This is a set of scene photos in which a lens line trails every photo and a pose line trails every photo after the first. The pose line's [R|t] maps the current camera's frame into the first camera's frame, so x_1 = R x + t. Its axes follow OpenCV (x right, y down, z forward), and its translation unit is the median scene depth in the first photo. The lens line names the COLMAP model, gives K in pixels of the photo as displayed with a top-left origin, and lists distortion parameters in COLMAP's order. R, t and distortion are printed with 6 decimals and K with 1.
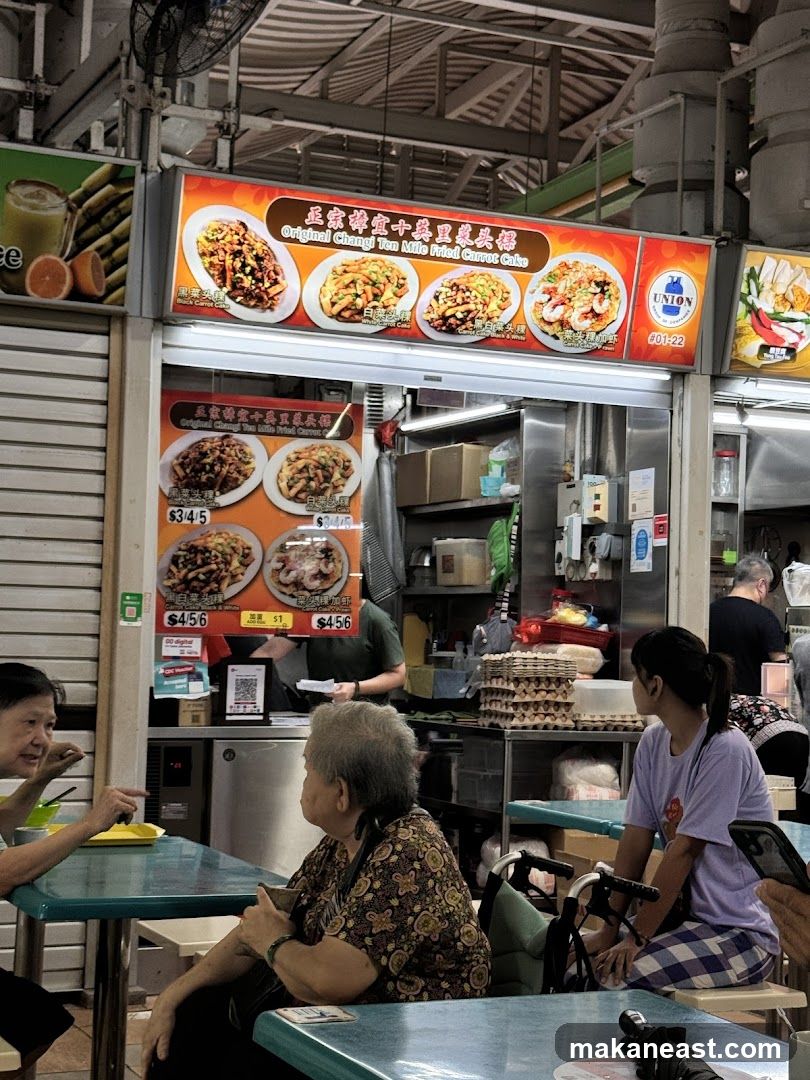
lens RADIAL K [[1959.8, 0, 425.7], [0, 1959.8, 578.0], [0, 0, 1]] dist [0.080466, -0.054628]
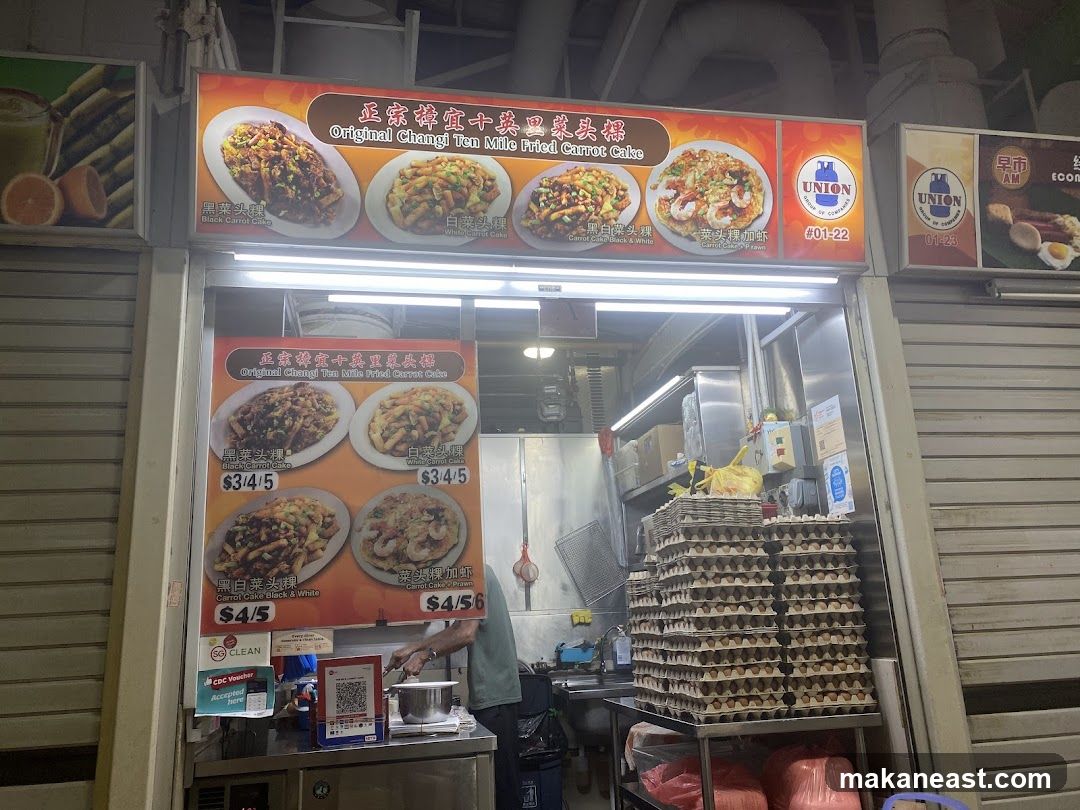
lens RADIAL K [[816.3, 0, 544.2], [0, 816.3, 394.8], [0, 0, 1]] dist [0.093887, -0.255842]
pose [[0.968674, -0.132861, -0.209806, 0.073587], [0.082079, 0.968657, -0.234449, 0.023383], [0.234380, 0.209884, 0.949218, 0.689042]]
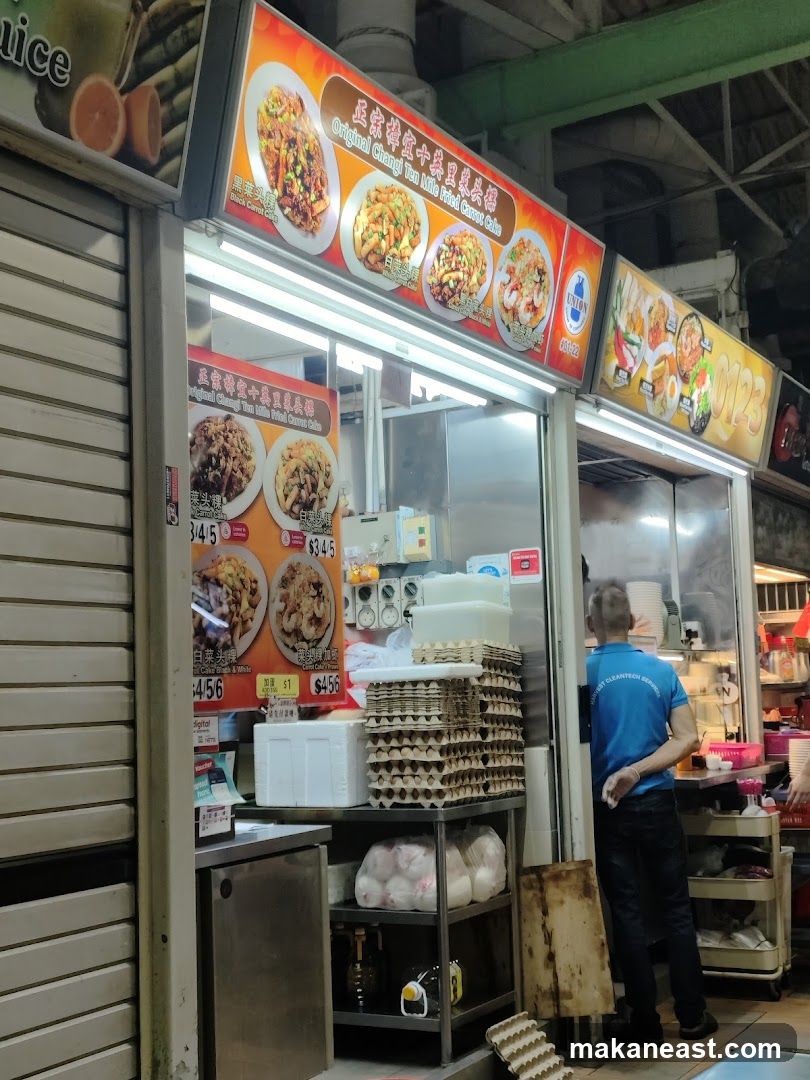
lens RADIAL K [[1412.7, 0, 344.2], [0, 1412.7, 568.3], [0, 0, 1]] dist [0.132543, -0.670799]
pose [[0.826836, -0.004432, 0.562426, -0.344548], [0.038991, 0.998015, -0.049456, 0.005966], [-0.561091, 0.062822, 0.825367, 0.574404]]
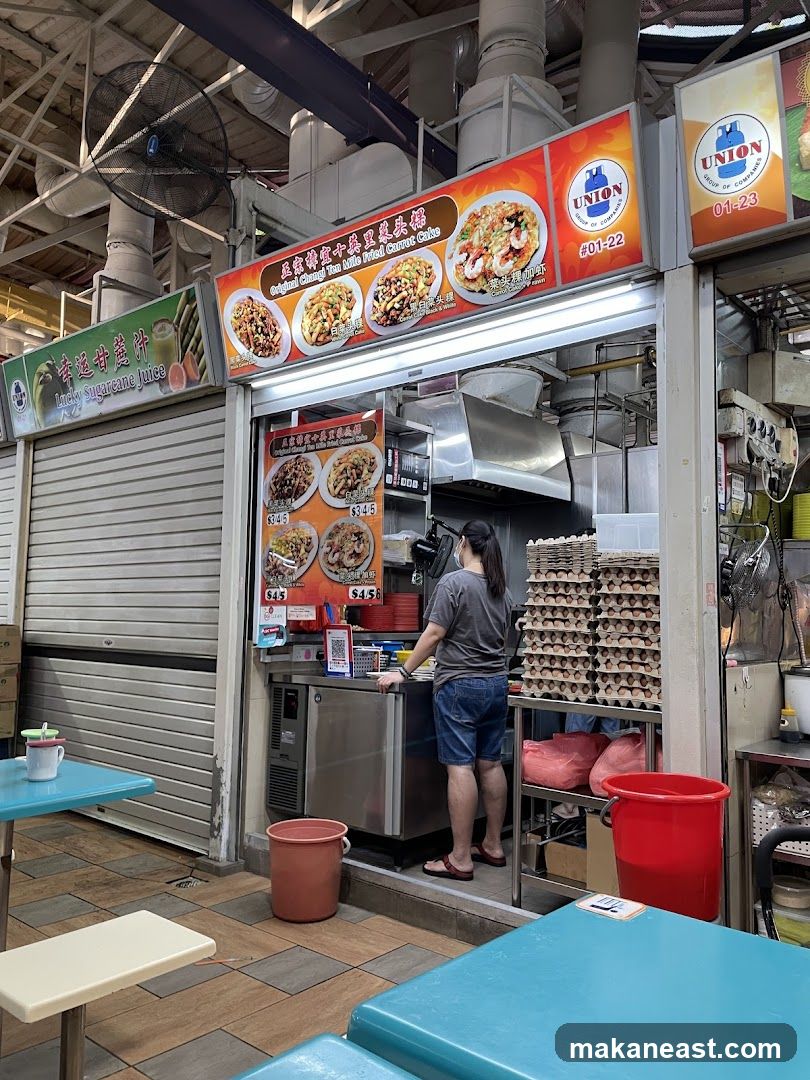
lens RADIAL K [[810.1, 0, 400.9], [0, 810.1, 555.6], [0, 0, 1]] dist [0.068277, -0.096938]
pose [[0.420820, -0.089081, -0.902760, 0.422801], [0.020955, 0.995856, -0.088499, 0.045506], [0.906902, 0.018324, 0.420943, 0.830192]]
